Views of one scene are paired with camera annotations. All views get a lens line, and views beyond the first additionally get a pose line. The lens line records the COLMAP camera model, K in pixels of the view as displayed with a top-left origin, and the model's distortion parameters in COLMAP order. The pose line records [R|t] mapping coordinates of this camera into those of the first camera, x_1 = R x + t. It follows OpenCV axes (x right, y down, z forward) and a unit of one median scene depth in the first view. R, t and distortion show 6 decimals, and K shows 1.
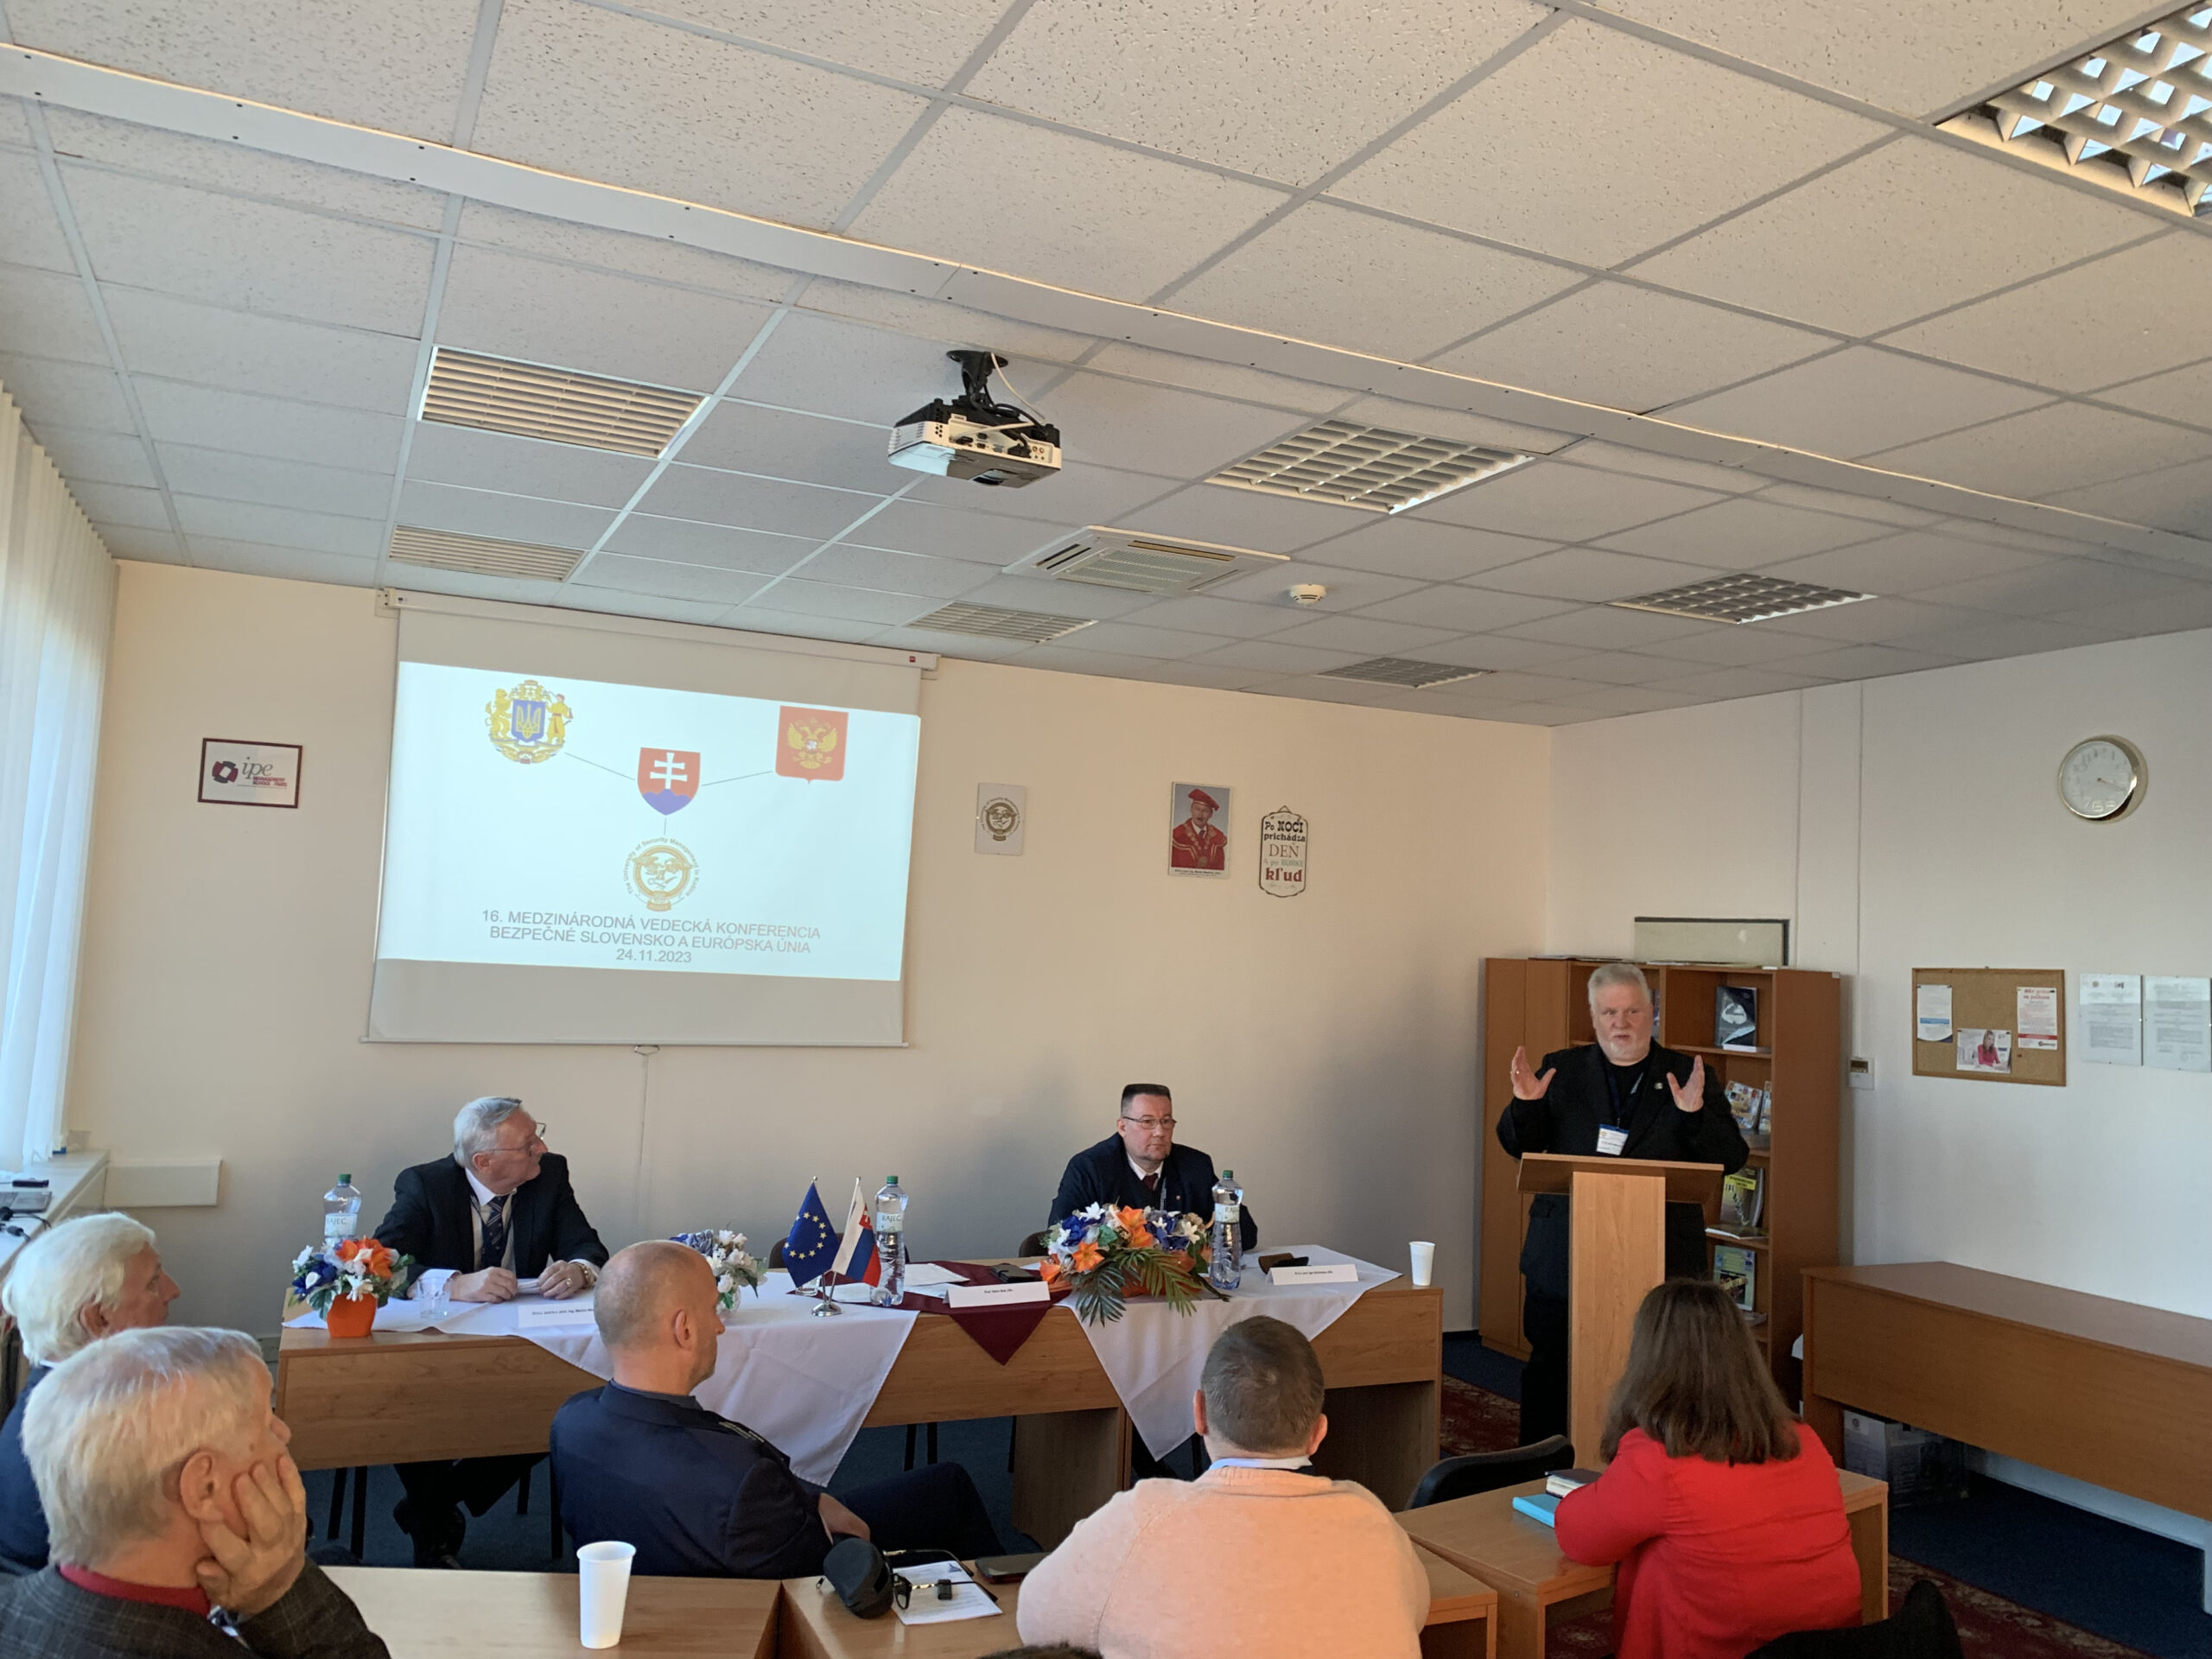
lens RADIAL K [[1689.0, 0, 1078.5], [0, 1689.0, 820.9], [0, 0, 1]] dist [0.103756, -0.207652]
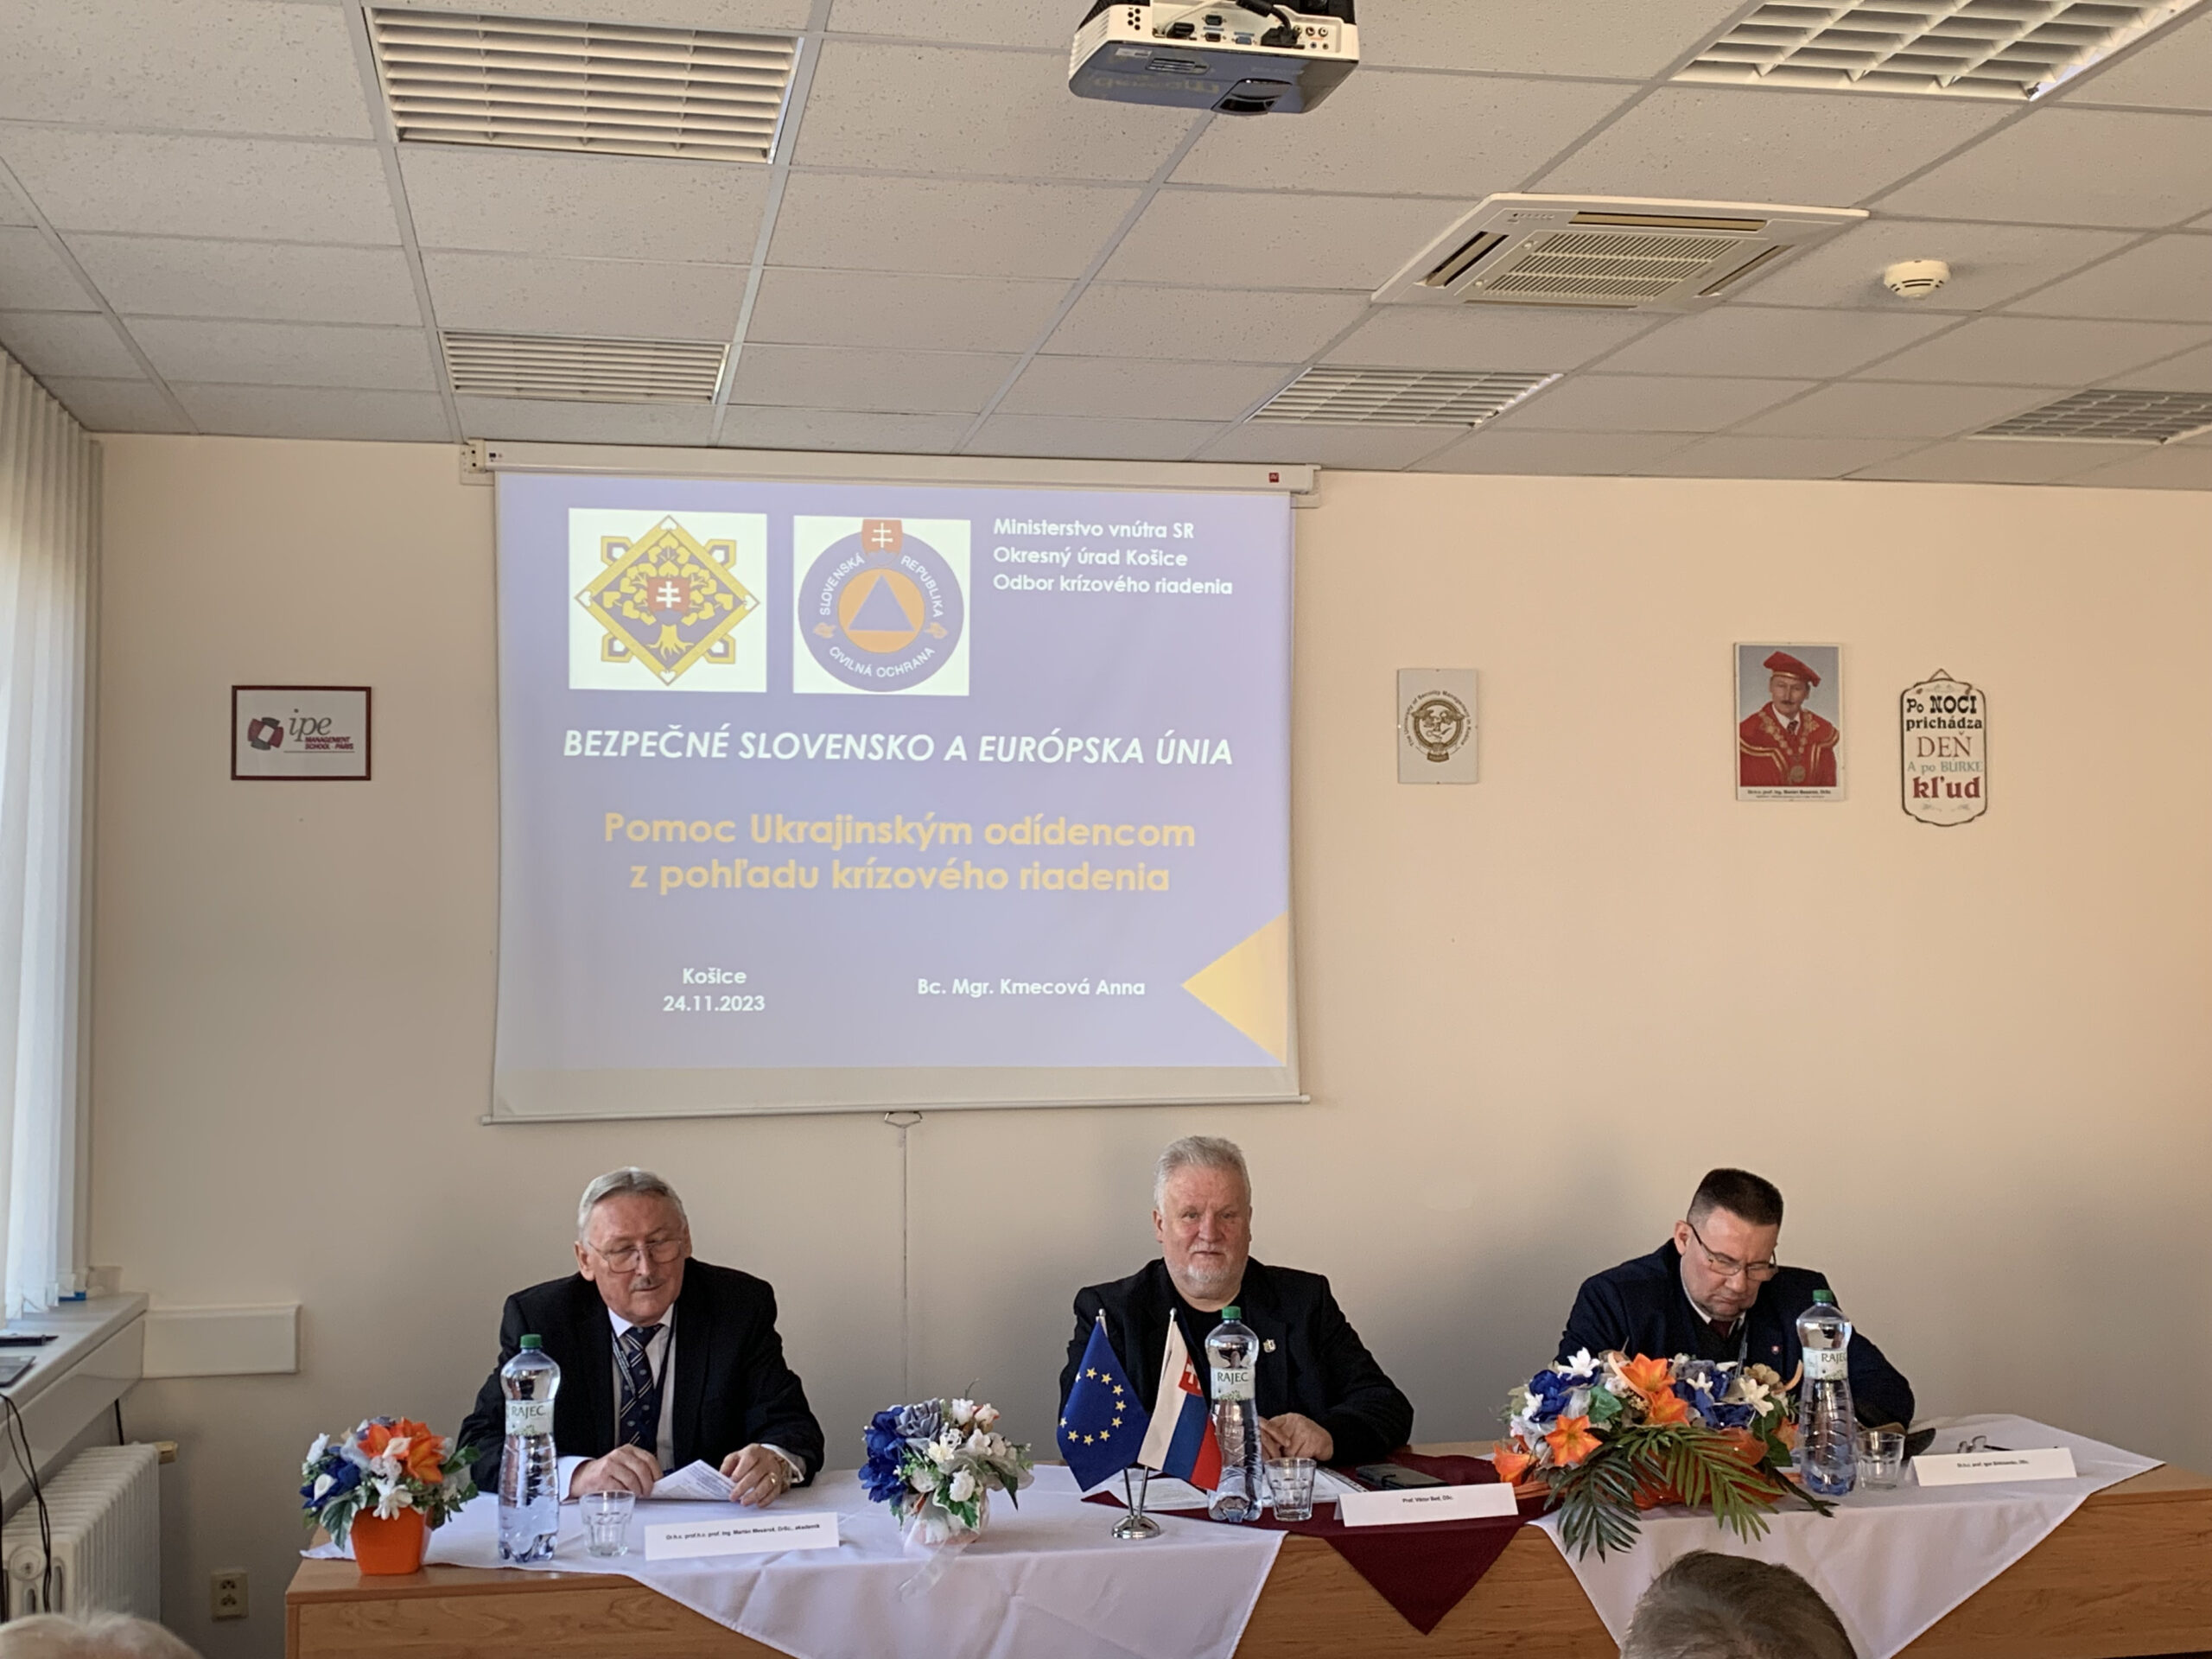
lens RADIAL K [[2578.4, 0, 1070.3], [0, 2578.4, 819.2], [0, 0, 1]] dist [0.169103, -0.512119]
pose [[0.970971, -0.064612, -0.230304, 0.056738], [0.068796, 0.997579, 0.010177, 0.020870], [0.229089, -0.025725, 0.973065, 0.086999]]
